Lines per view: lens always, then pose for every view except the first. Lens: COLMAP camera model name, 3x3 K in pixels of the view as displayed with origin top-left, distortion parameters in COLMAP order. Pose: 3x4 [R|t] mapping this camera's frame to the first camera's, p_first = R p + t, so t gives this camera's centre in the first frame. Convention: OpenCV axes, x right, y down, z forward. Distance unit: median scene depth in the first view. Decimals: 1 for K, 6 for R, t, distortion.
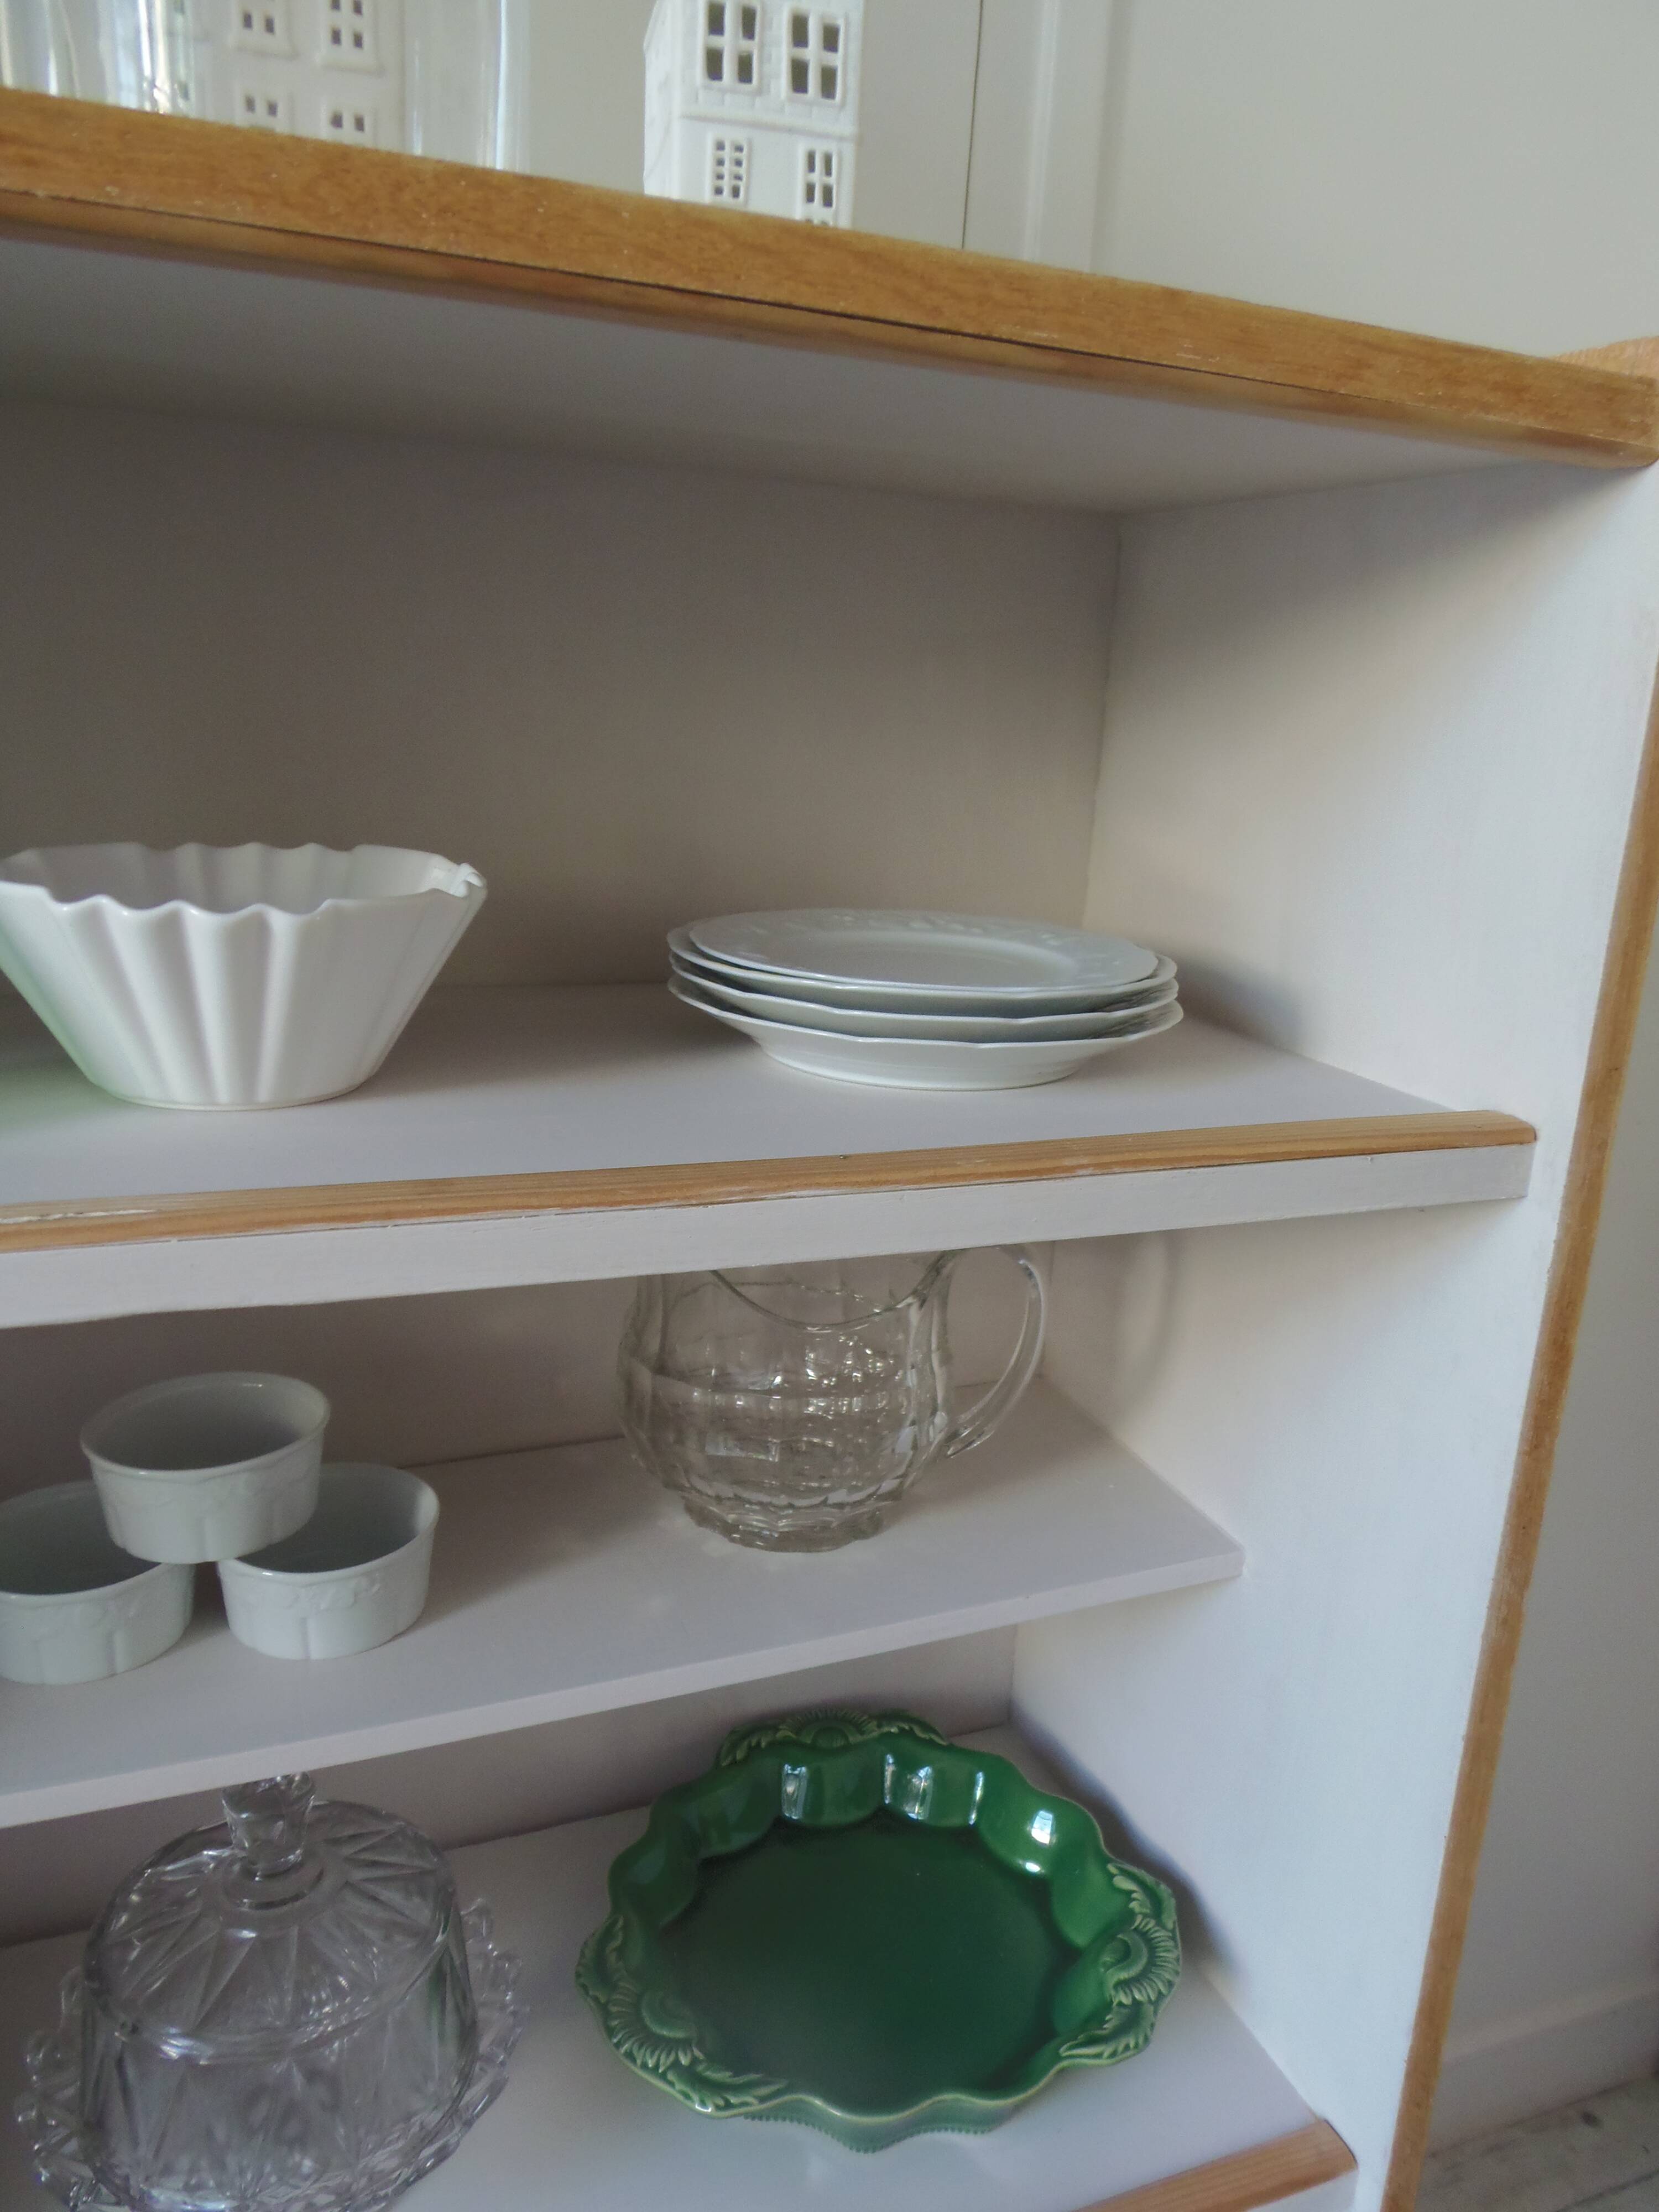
lens RADIAL K [[1592.4, 0, 836.3], [0, 1592.4, 1145.5], [0, 0, 1]] dist [-0.012476, -0.005180]
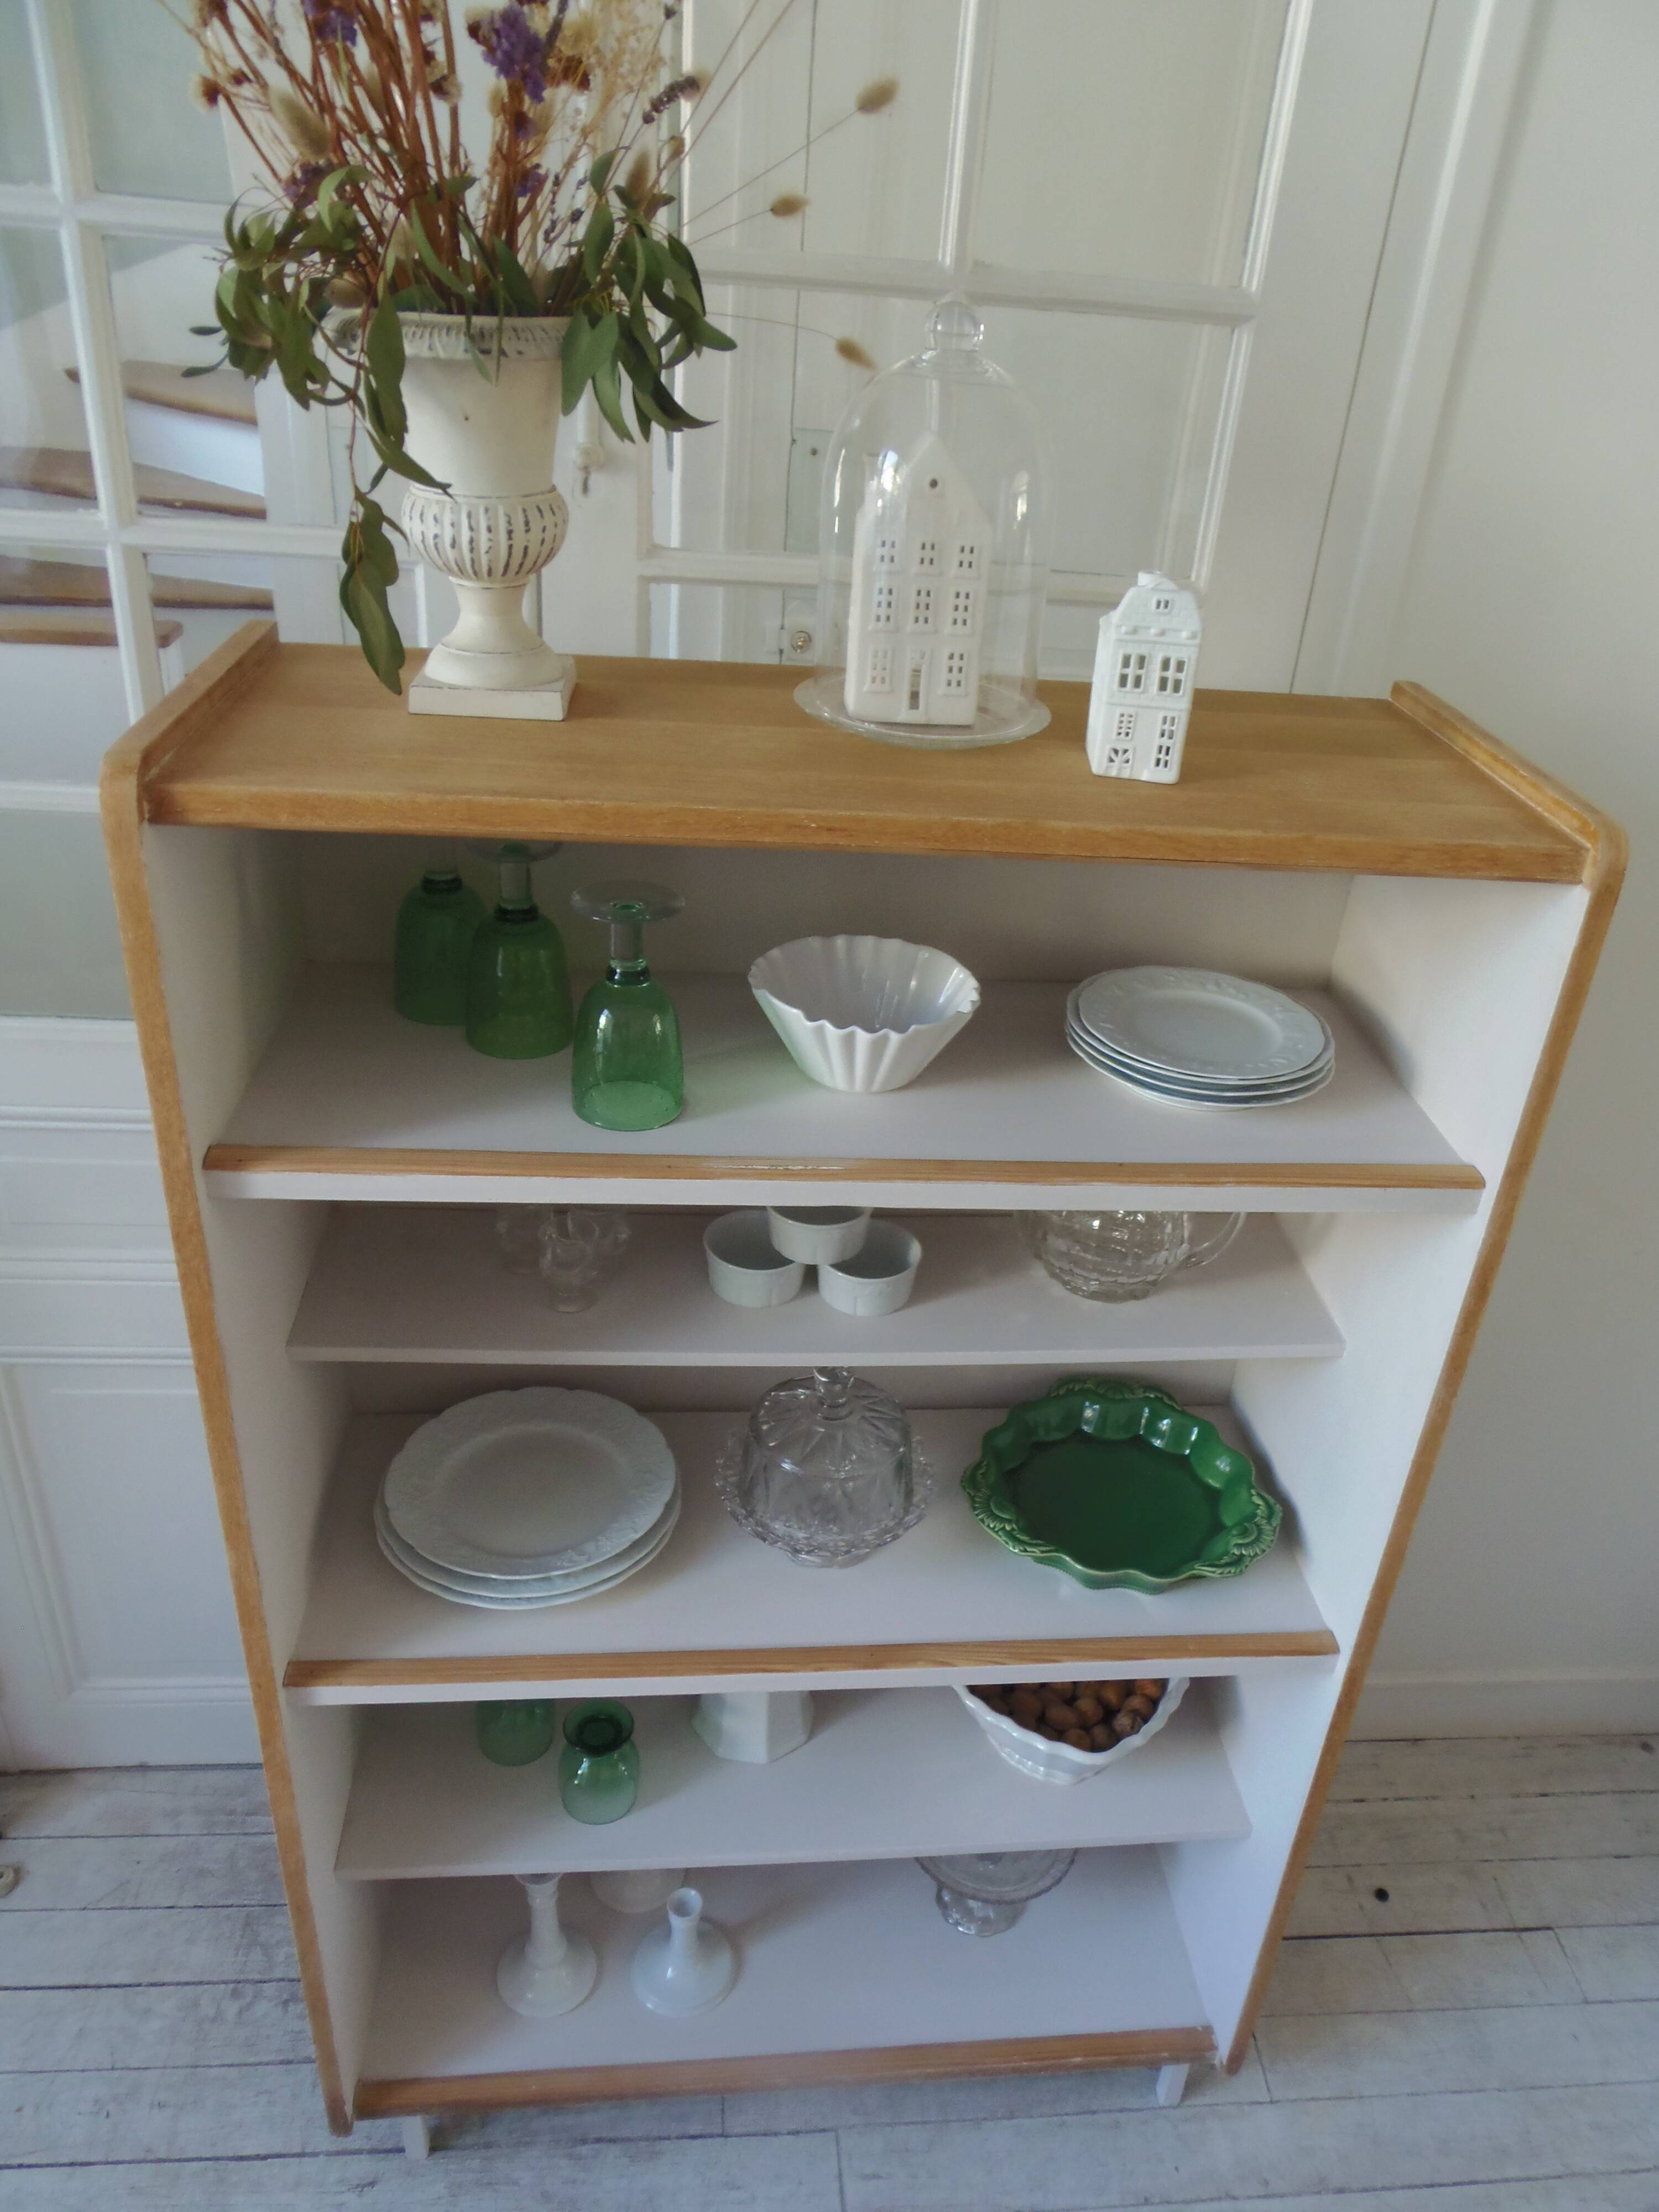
lens RADIAL K [[1592.4, 0, 836.0], [0, 1592.4, 1112.7], [0, 0, 1]] dist [-0.012476, -0.005180]
pose [[0.955823, 0.150732, -0.252354, 0.141596], [-0.093079, 0.969539, 0.226561, -0.427006], [0.278817, -0.193063, 0.940738, -0.977813]]
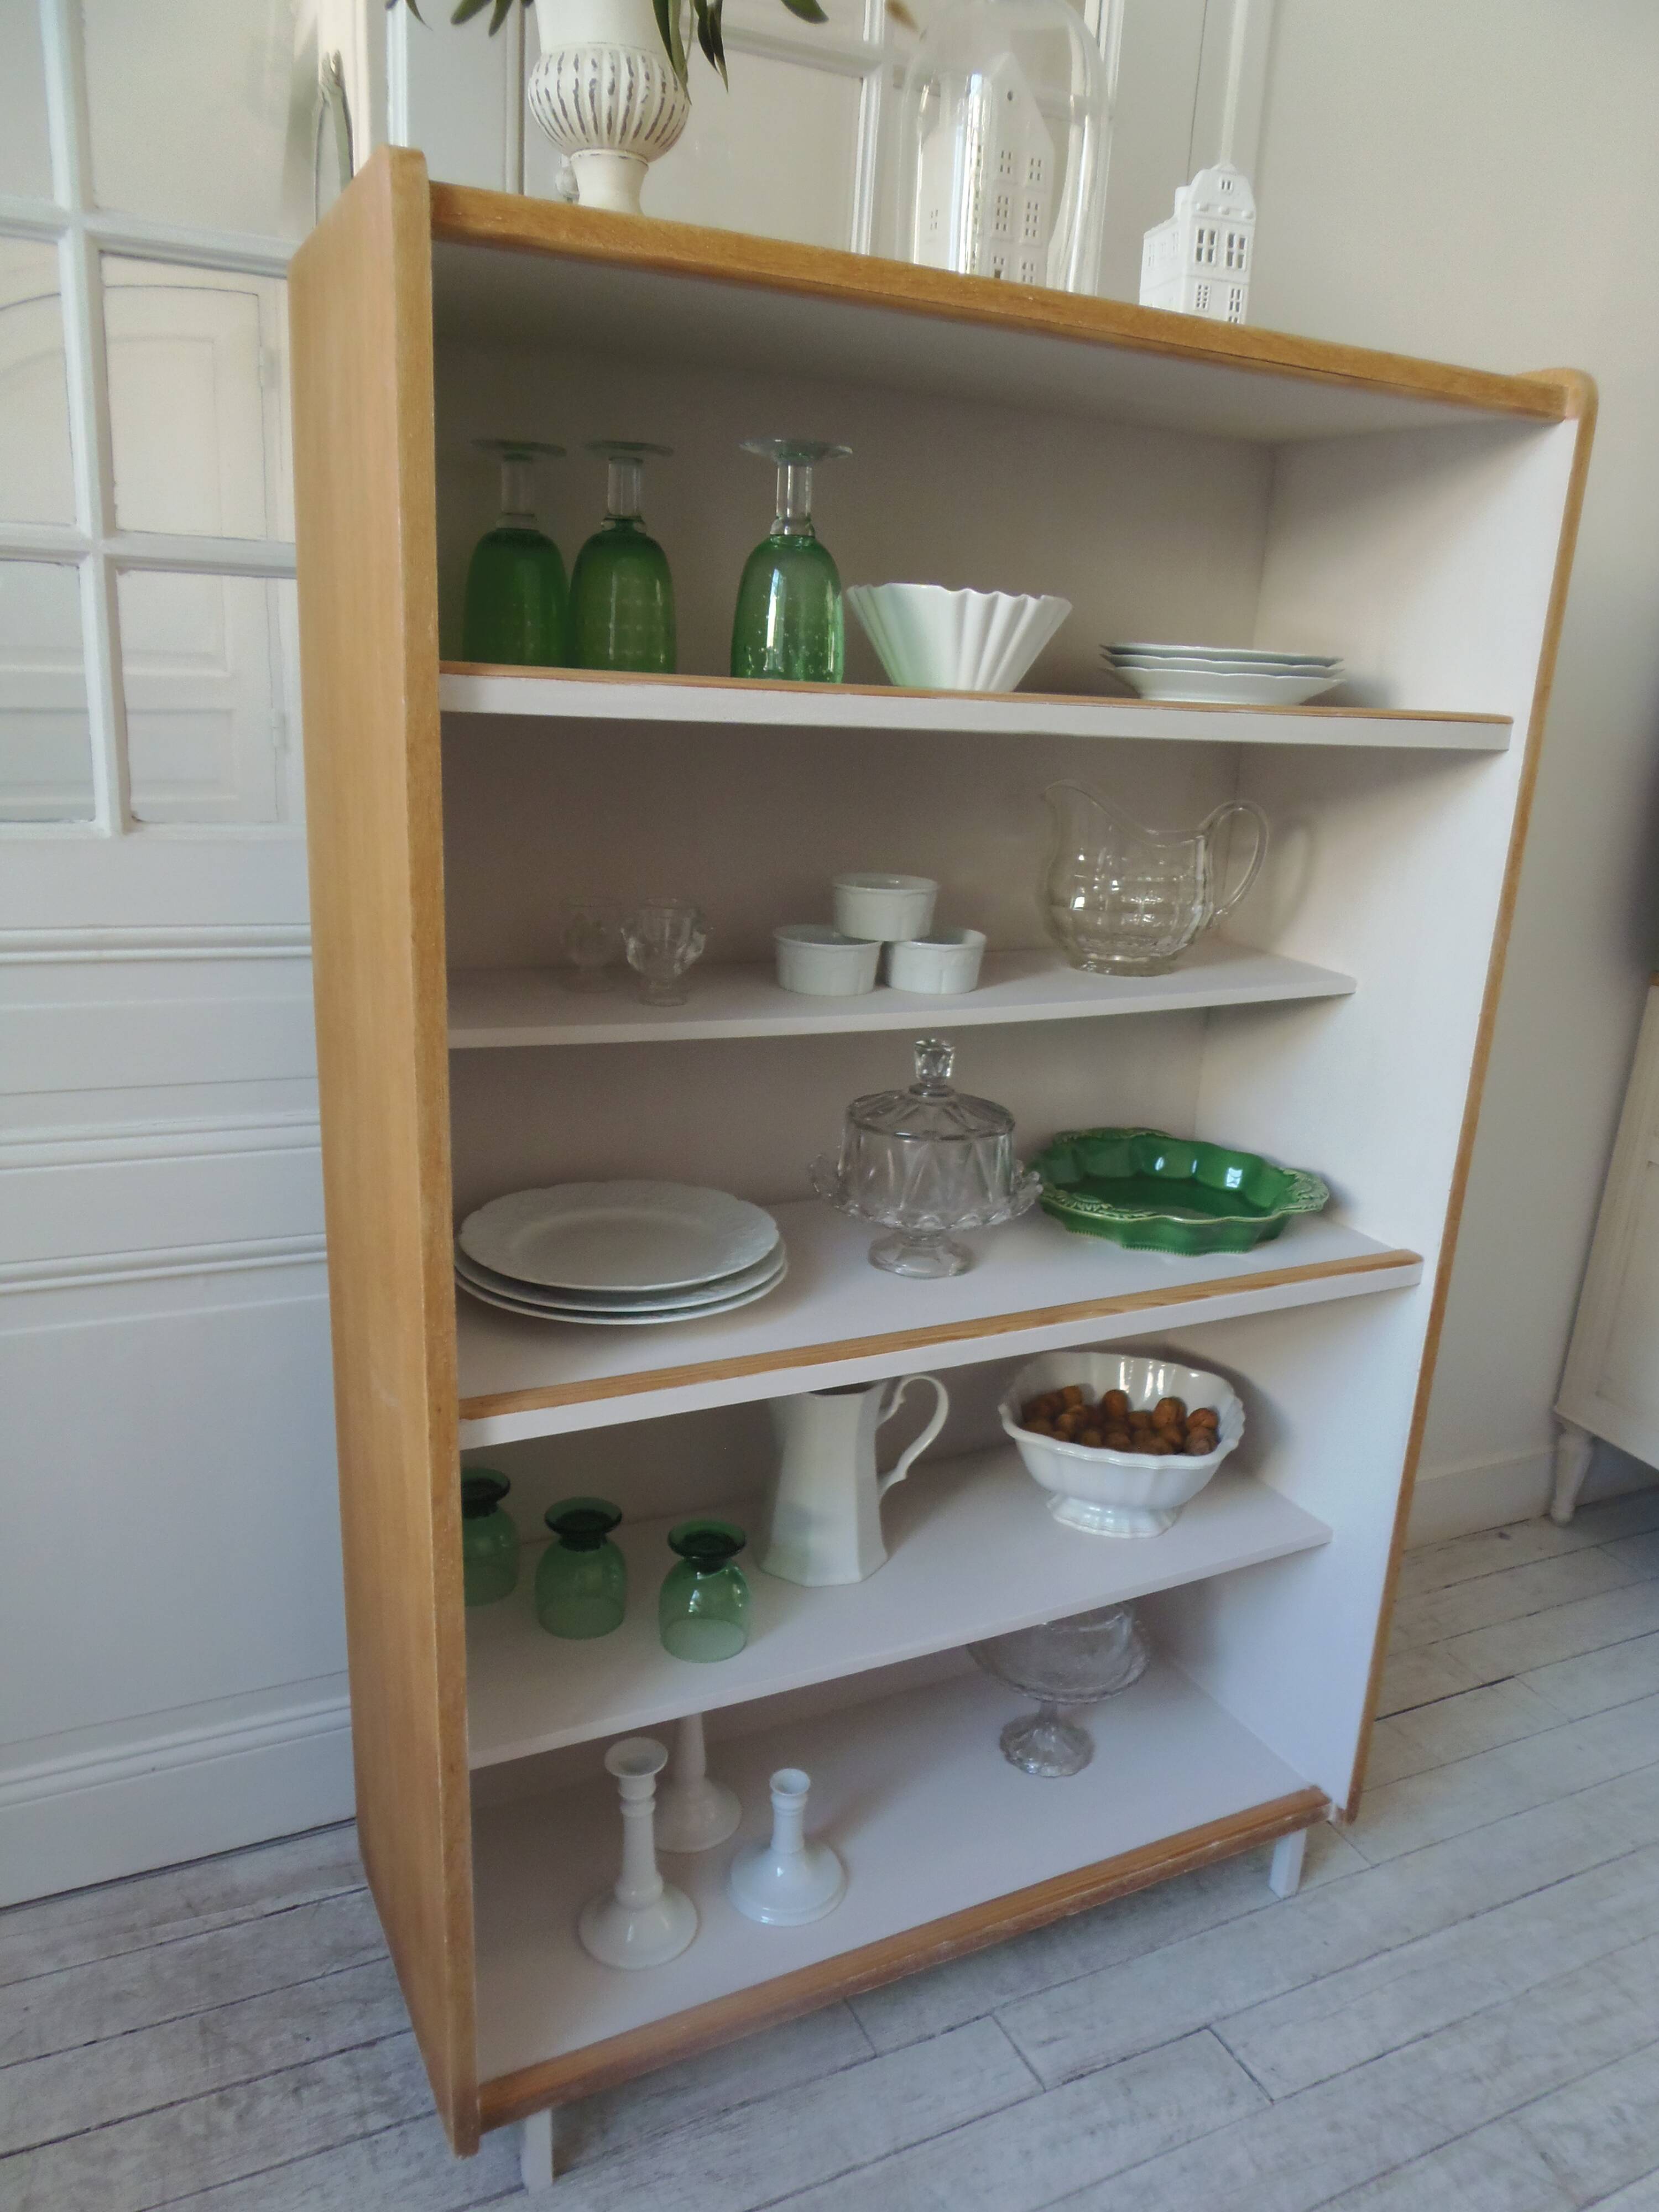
lens RADIAL K [[1592.4, 0, 820.1], [0, 1592.4, 1138.8], [0, 0, 1]] dist [-0.012476, -0.005180]
pose [[0.997224, -0.021729, 0.071222, -0.645375], [0.020009, 0.999493, 0.024783, 0.462430], [-0.071724, -0.023289, 0.997153, -1.078617]]
